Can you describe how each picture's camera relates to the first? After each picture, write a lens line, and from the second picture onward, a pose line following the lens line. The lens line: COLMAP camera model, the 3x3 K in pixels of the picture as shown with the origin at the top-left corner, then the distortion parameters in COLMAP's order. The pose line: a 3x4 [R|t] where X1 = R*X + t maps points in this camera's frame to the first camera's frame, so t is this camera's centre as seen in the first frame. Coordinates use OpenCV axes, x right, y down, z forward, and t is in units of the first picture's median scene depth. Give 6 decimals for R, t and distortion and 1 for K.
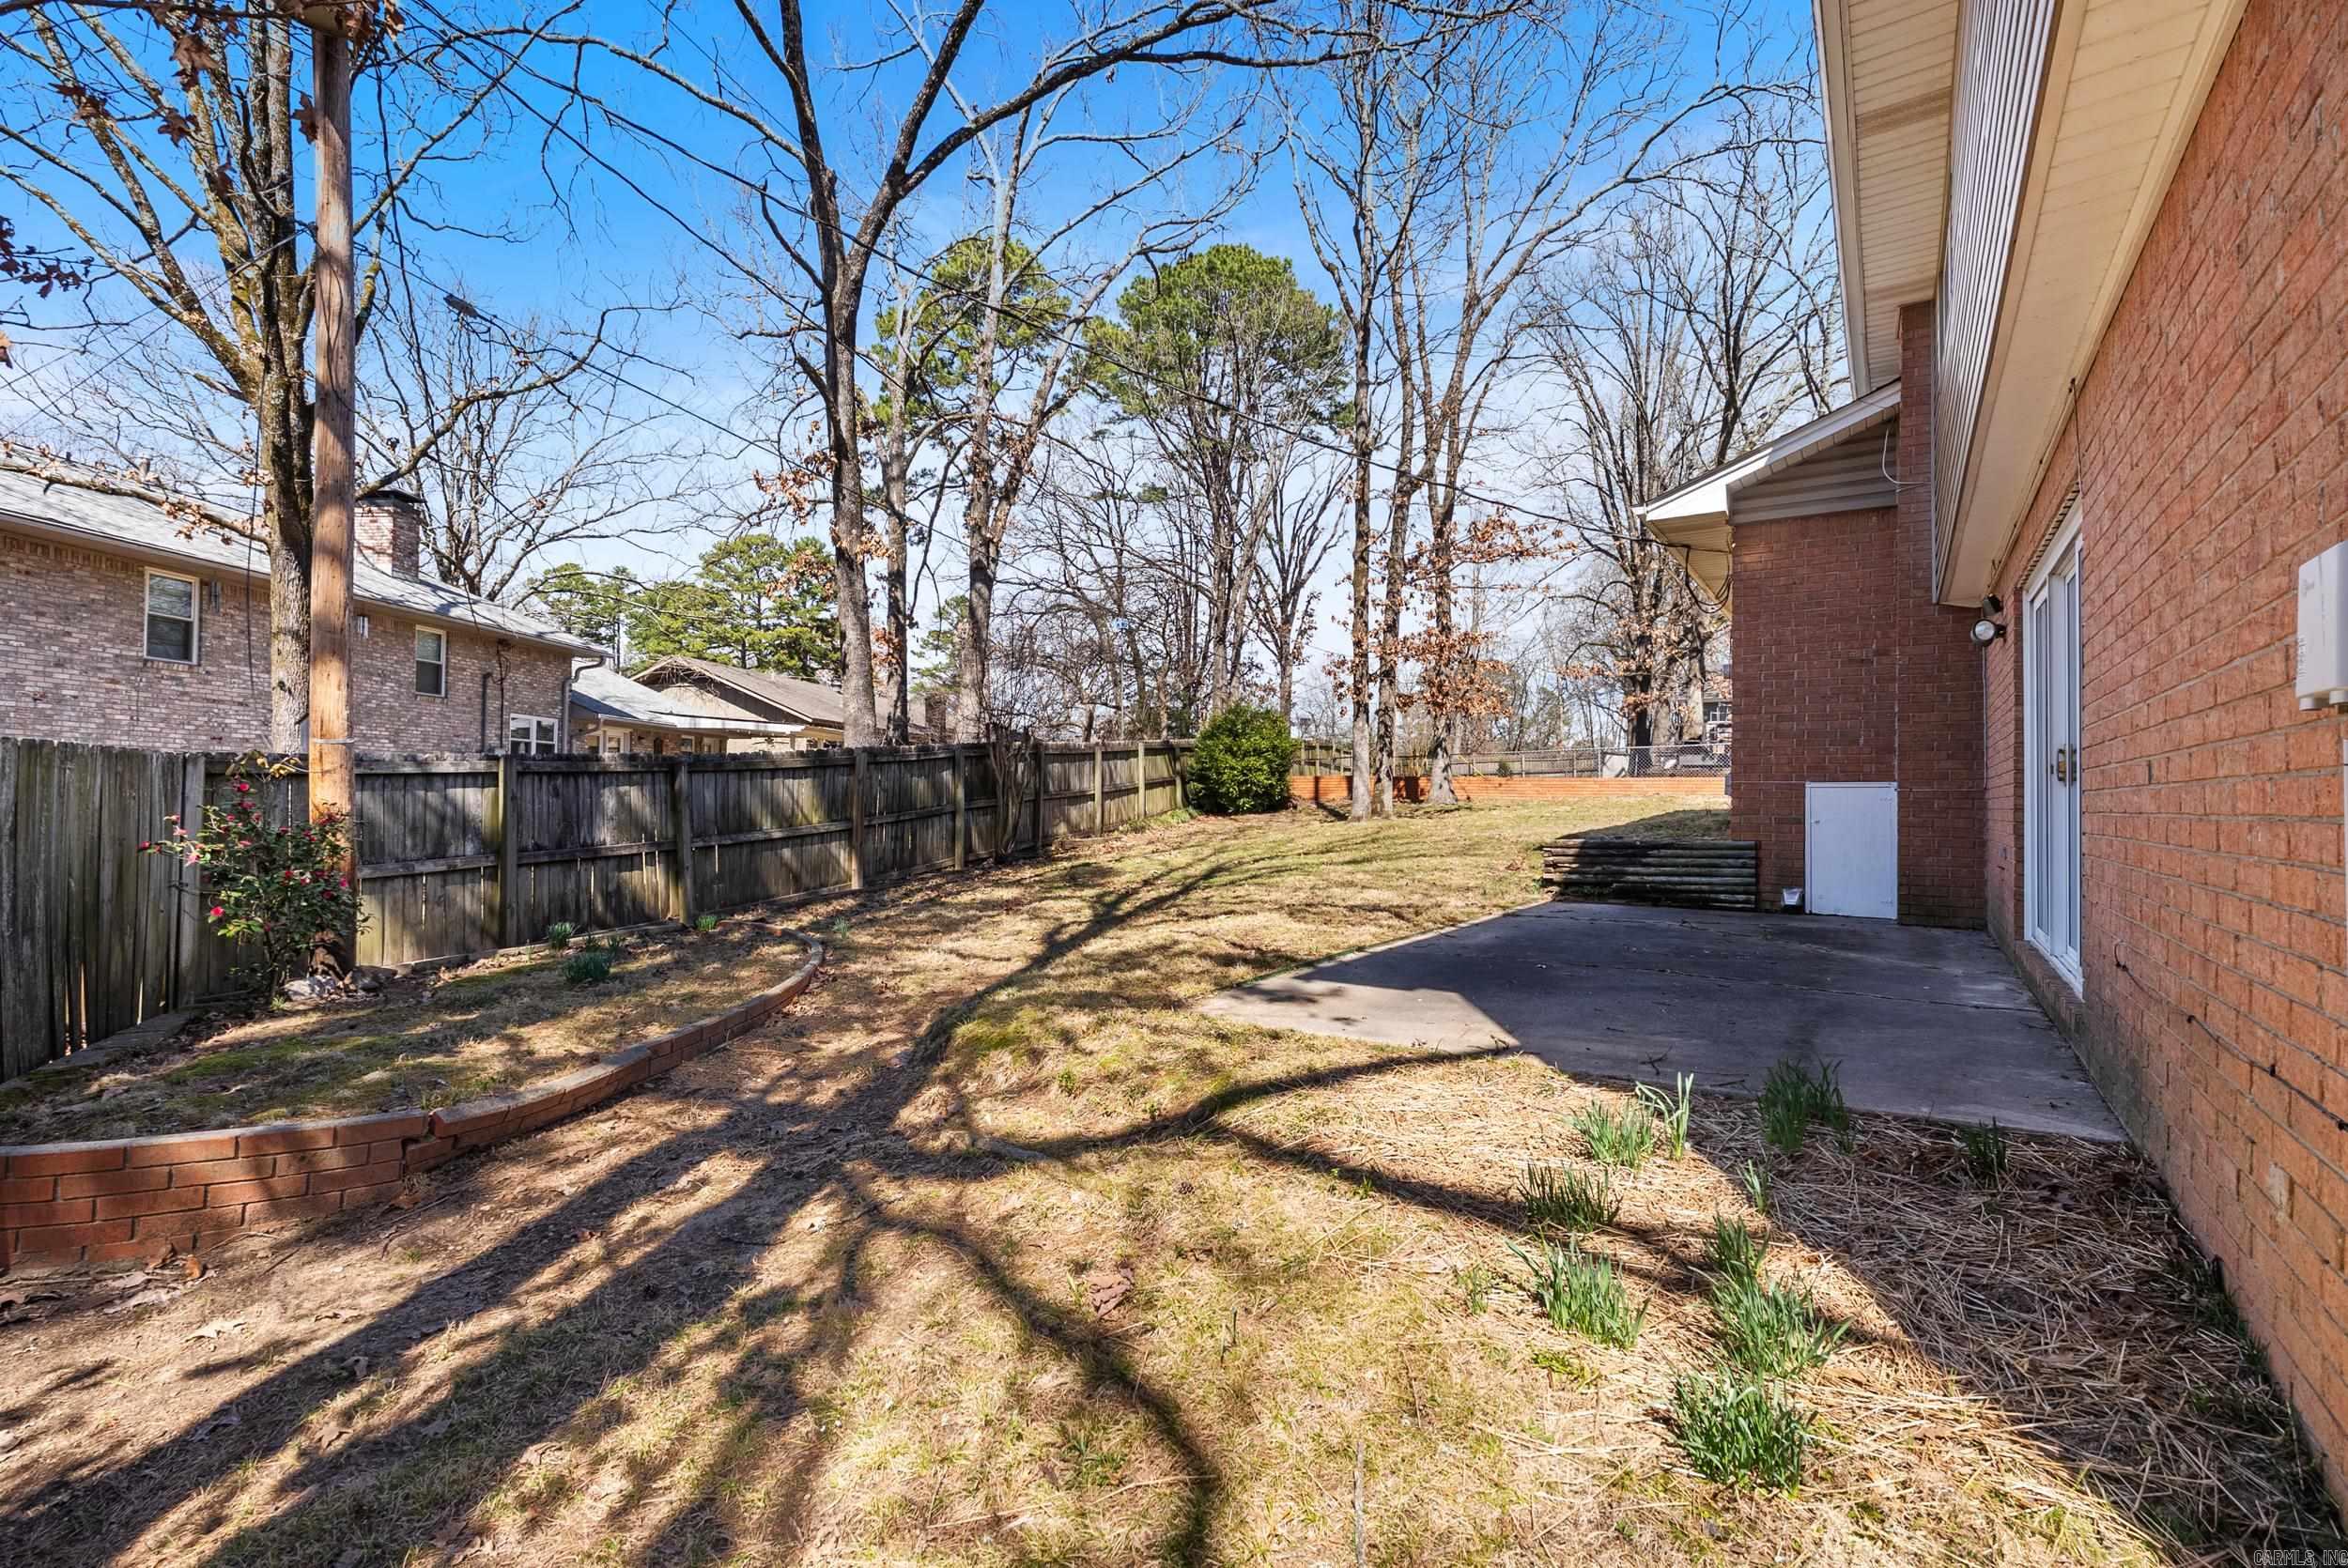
lens RADIAL K [[1044.4, 0, 1160.3], [0, 1044.4, 785.5], [0, 0, 1]] dist [-0.005291, -0.000271]
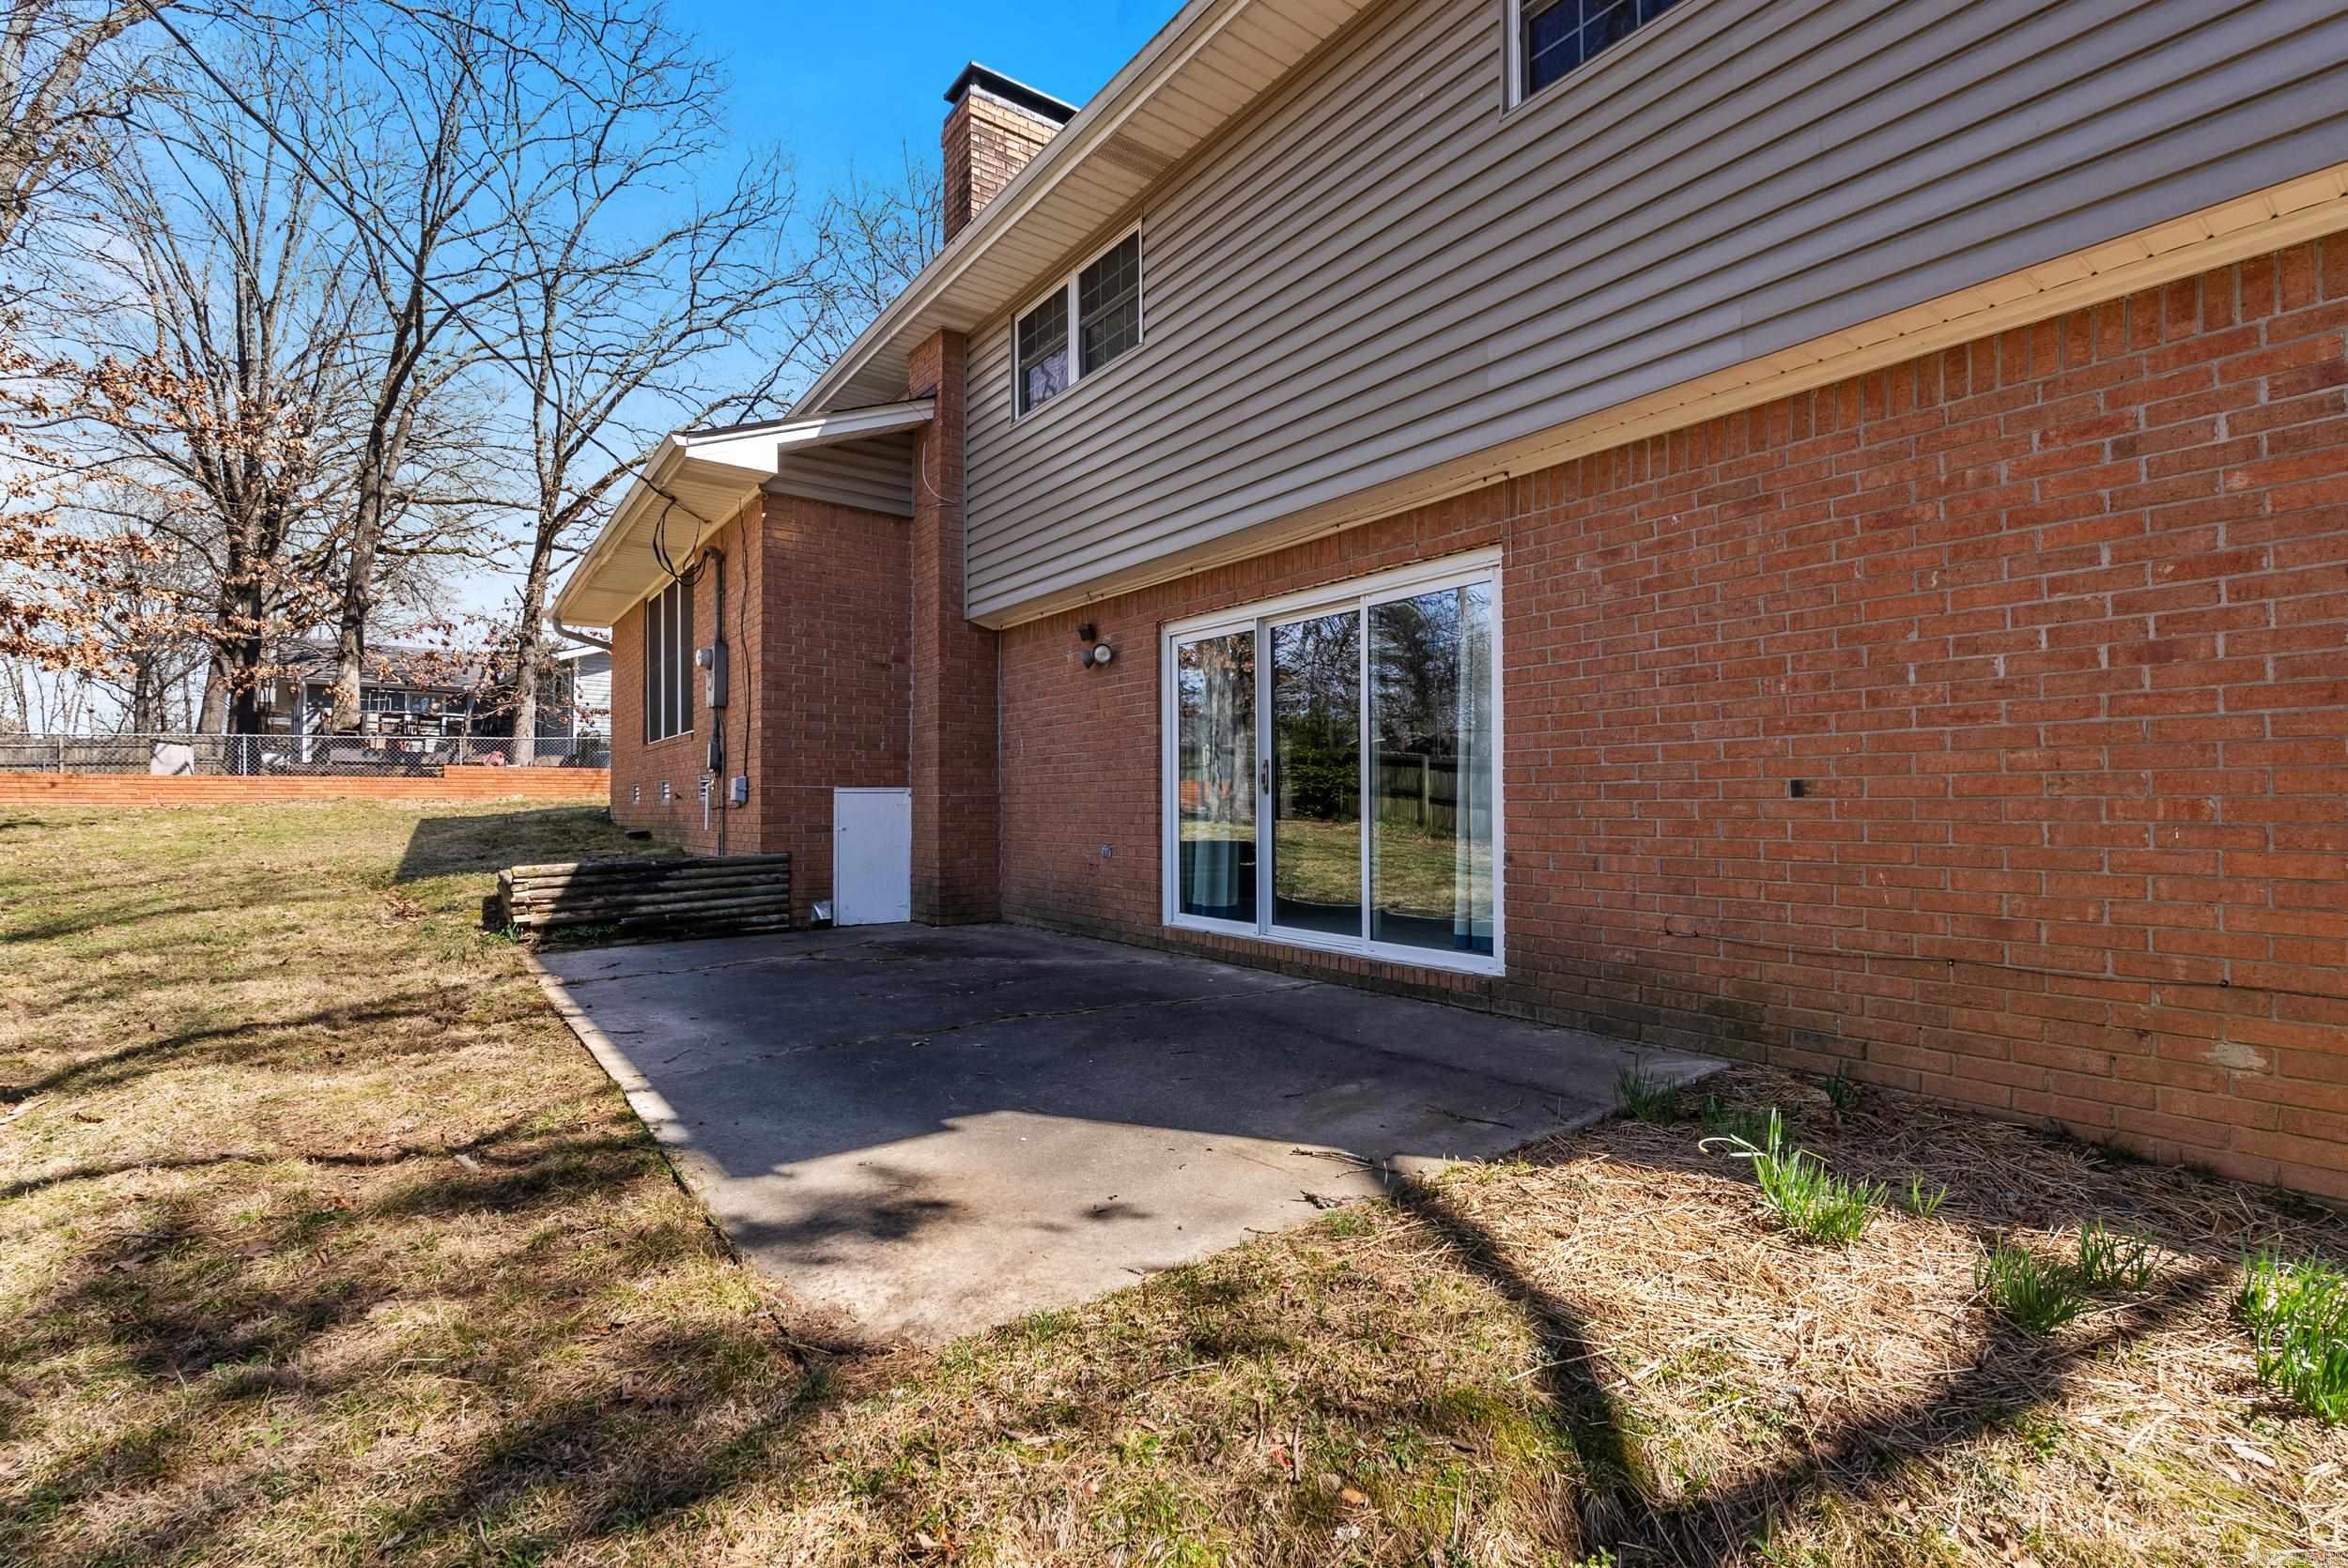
lens RADIAL K [[1044.4, 0, 1175.9], [0, 1044.4, 791.2], [0, 0, 1]] dist [-0.005291, -0.000271]
pose [[0.293445, 0.001828, 0.955974, -0.187528], [-0.005219, 0.999986, -0.000310, -0.000980], [-0.955962, -0.004899, 0.293451, 0.423919]]
